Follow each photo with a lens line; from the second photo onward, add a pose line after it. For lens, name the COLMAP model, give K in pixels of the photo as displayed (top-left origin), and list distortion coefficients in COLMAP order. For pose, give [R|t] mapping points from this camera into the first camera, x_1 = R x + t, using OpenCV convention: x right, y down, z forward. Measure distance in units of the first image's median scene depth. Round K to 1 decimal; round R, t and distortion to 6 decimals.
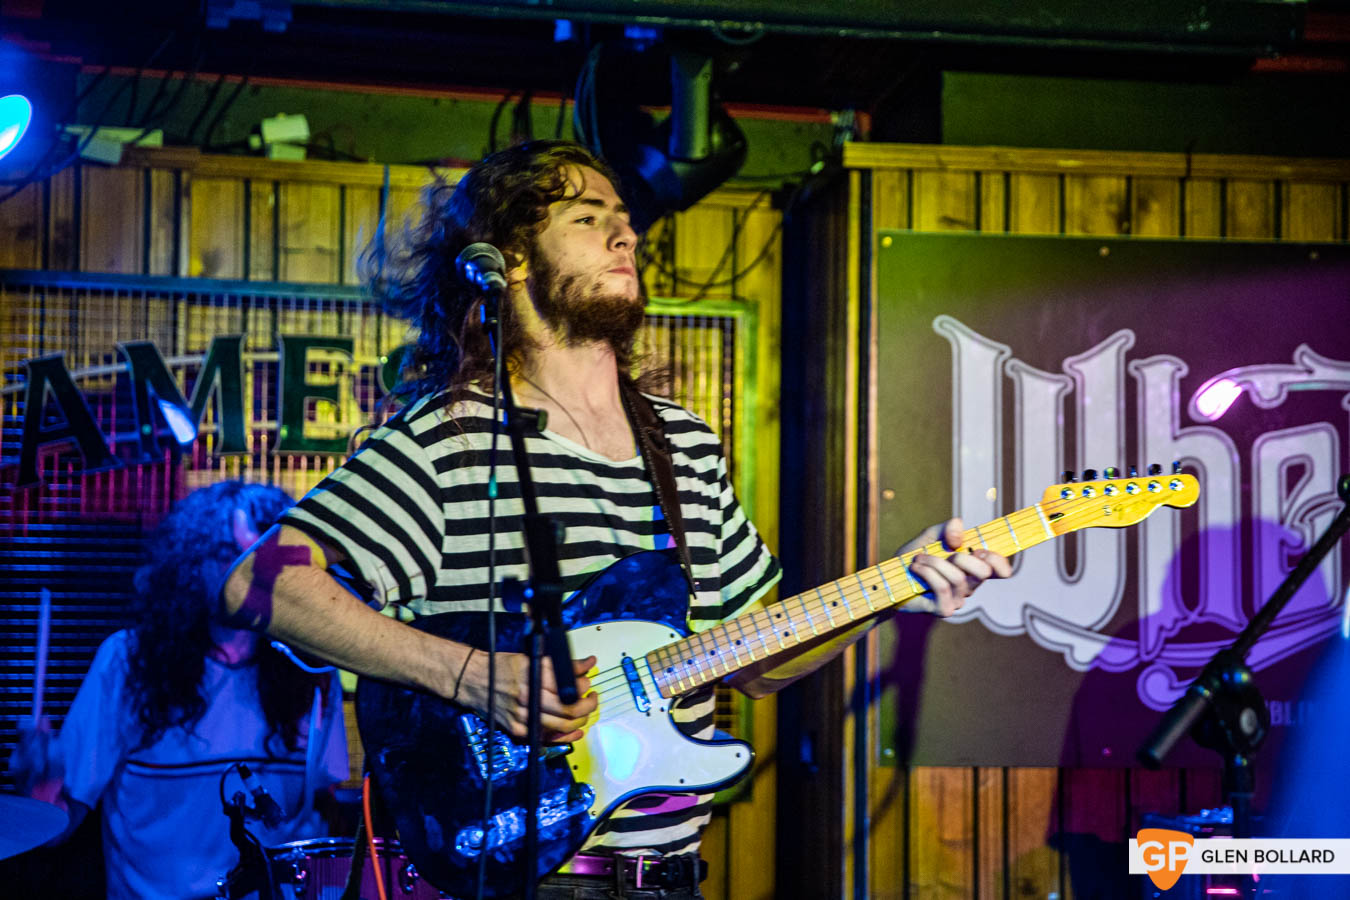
lens RADIAL K [[2419.7, 0, 675.0], [0, 2419.7, 450.0], [0, 0, 1]] dist [0.142735, 0.114512]
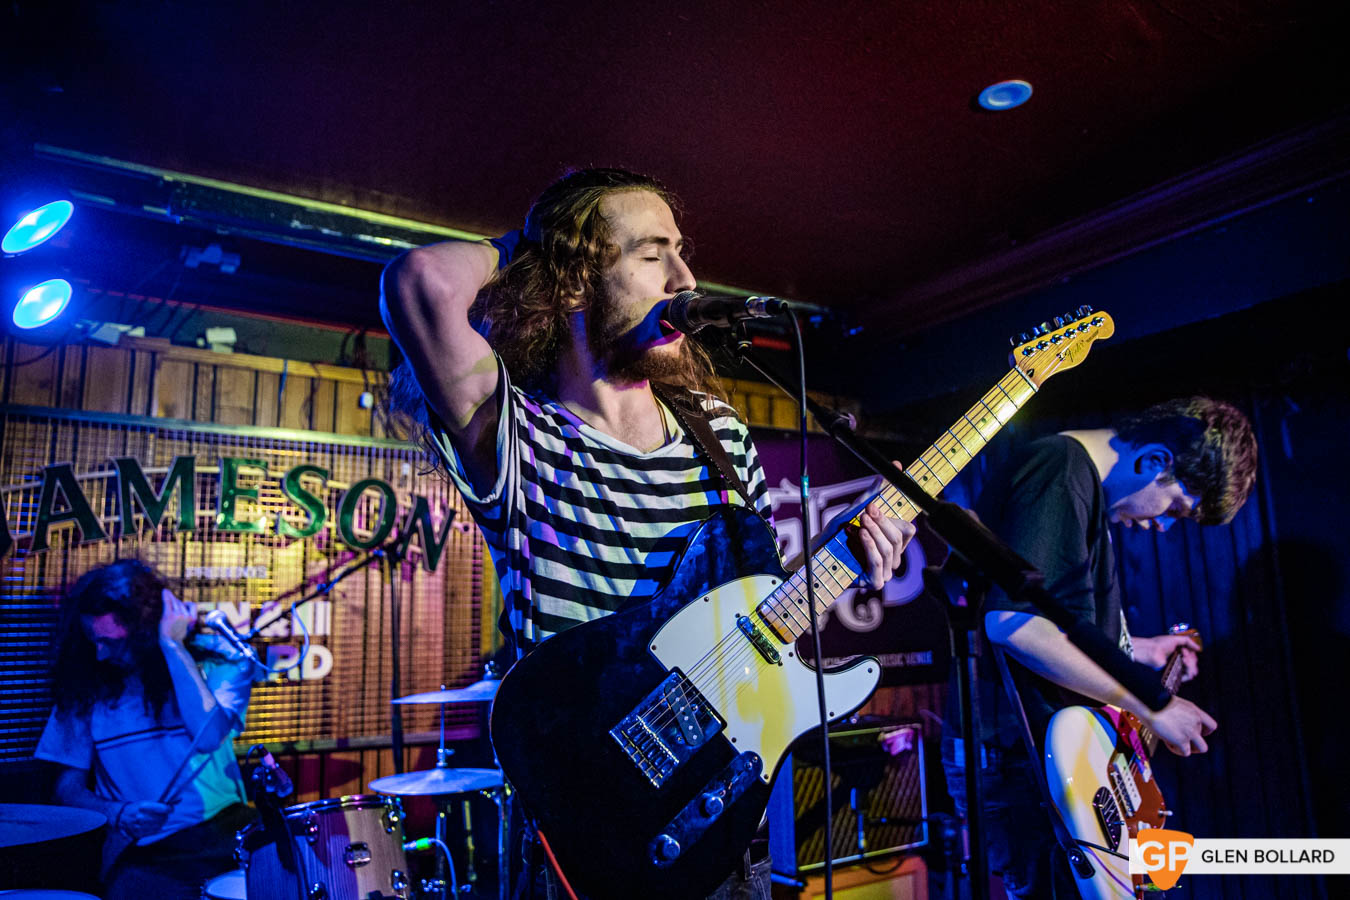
lens RADIAL K [[968.3, 0, 675.0], [0, 968.3, 450.0], [0, 0, 1]] dist [-0.100108, 0.082030]
pose [[0.916788, 0.037149, 0.397642, -0.136602], [0.007938, 0.993773, -0.111145, 0.019827], [-0.399294, 0.105053, 0.910784, 0.313399]]
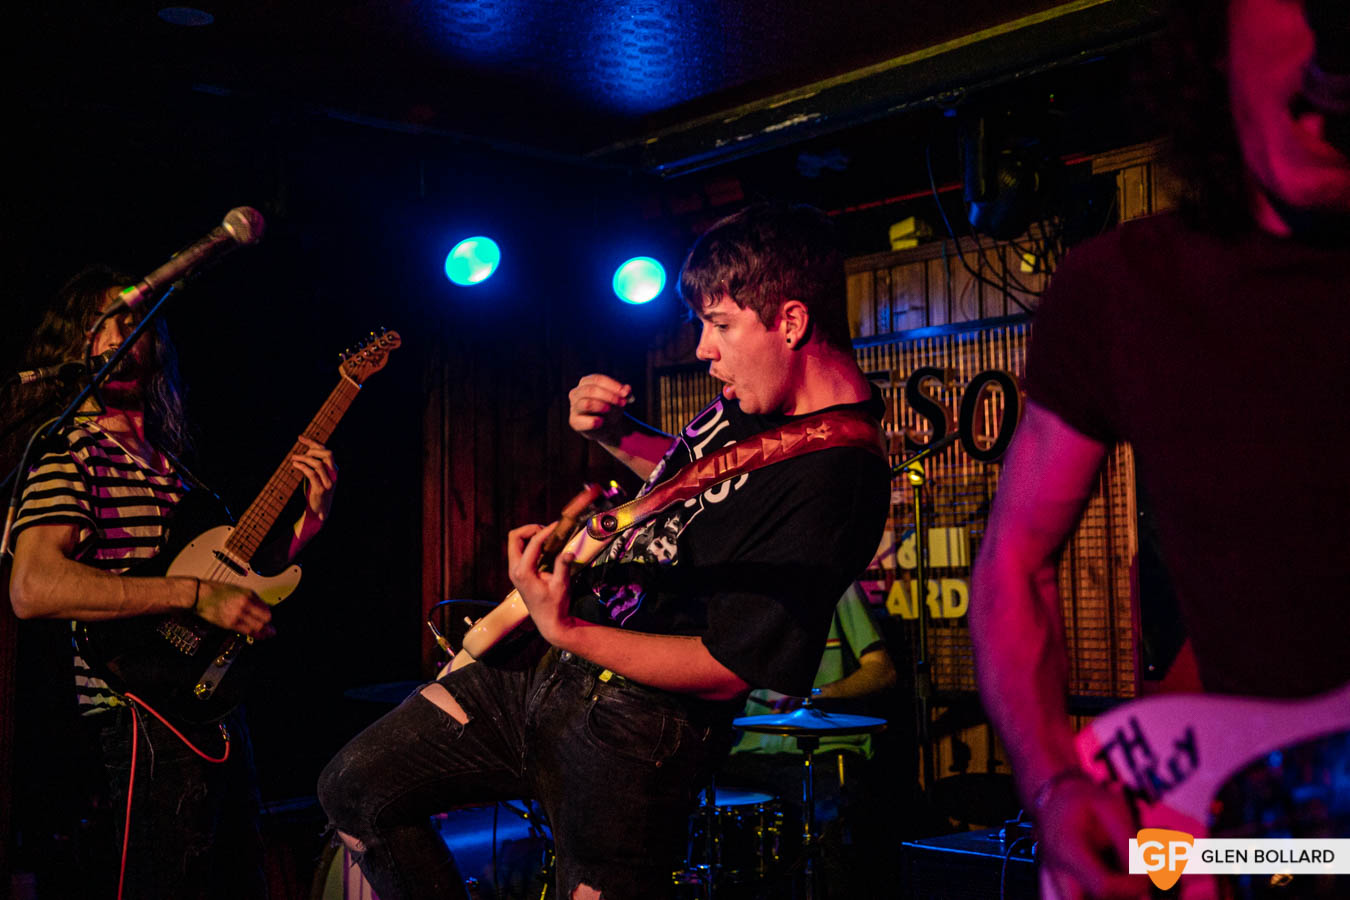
lens RADIAL K [[1696.5, 0, 600.3], [0, 1696.5, 448.0], [0, 0, 1]] dist [-0.008036, -0.001245]
pose [[0.494872, -0.091915, -0.864091, 0.632729], [0.072758, 0.995281, -0.064200, 0.050576], [0.865914, -0.031098, 0.499225, 0.355642]]
